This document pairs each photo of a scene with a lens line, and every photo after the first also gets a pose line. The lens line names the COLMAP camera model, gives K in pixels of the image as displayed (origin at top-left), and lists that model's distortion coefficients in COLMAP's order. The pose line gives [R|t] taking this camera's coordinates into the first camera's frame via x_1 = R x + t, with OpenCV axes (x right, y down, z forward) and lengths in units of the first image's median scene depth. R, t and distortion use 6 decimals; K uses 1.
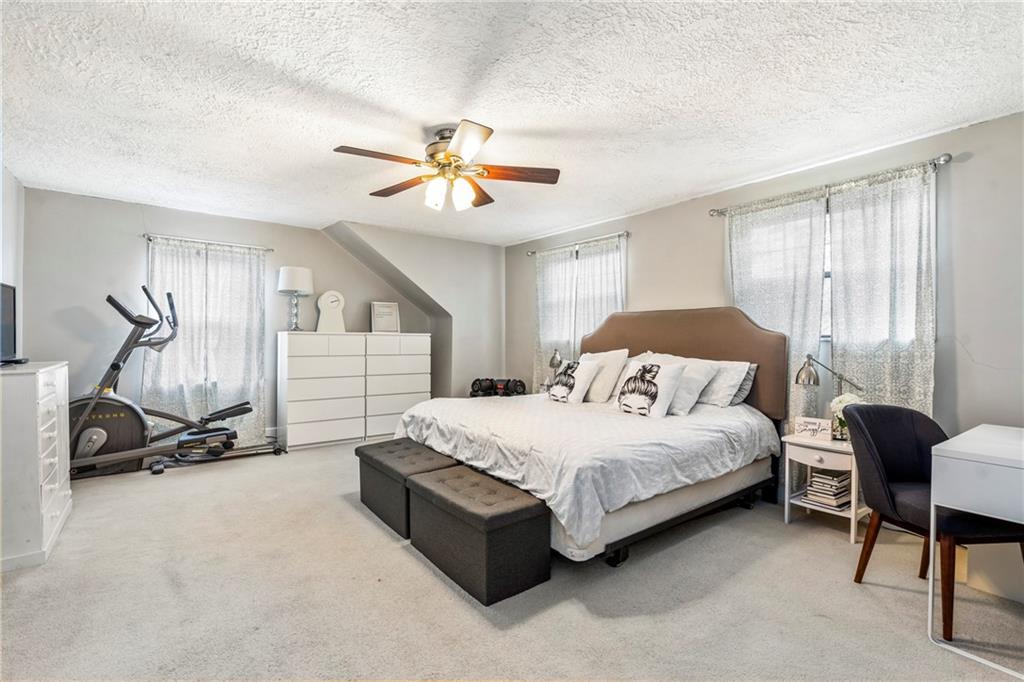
lens RADIAL K [[459.5, 0, 511.9], [0, 459.5, 342.1], [0, 0, 1]] dist [-0.008552, 0.002050]
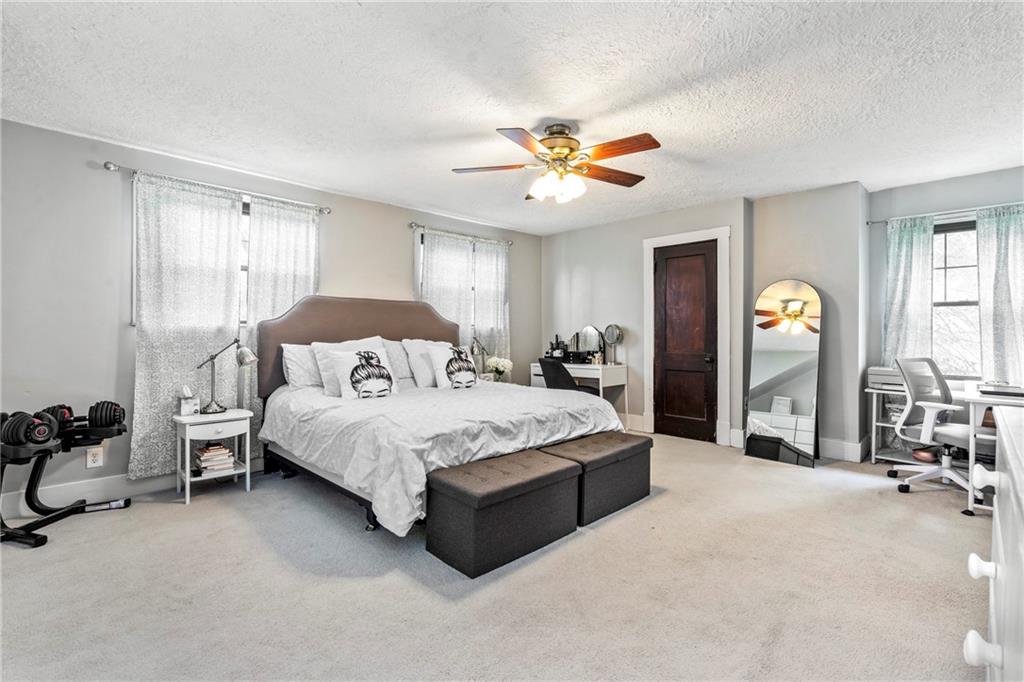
lens RADIAL K [[459.5, 0, 511.8], [0, 459.5, 334.6], [0, 0, 1]] dist [-0.008552, 0.002050]
pose [[-0.122738, -0.014840, 0.992328, -0.974306], [0.000282, 0.999888, 0.014988, -0.003007], [-0.992439, 0.002120, -0.122720, 1.034179]]
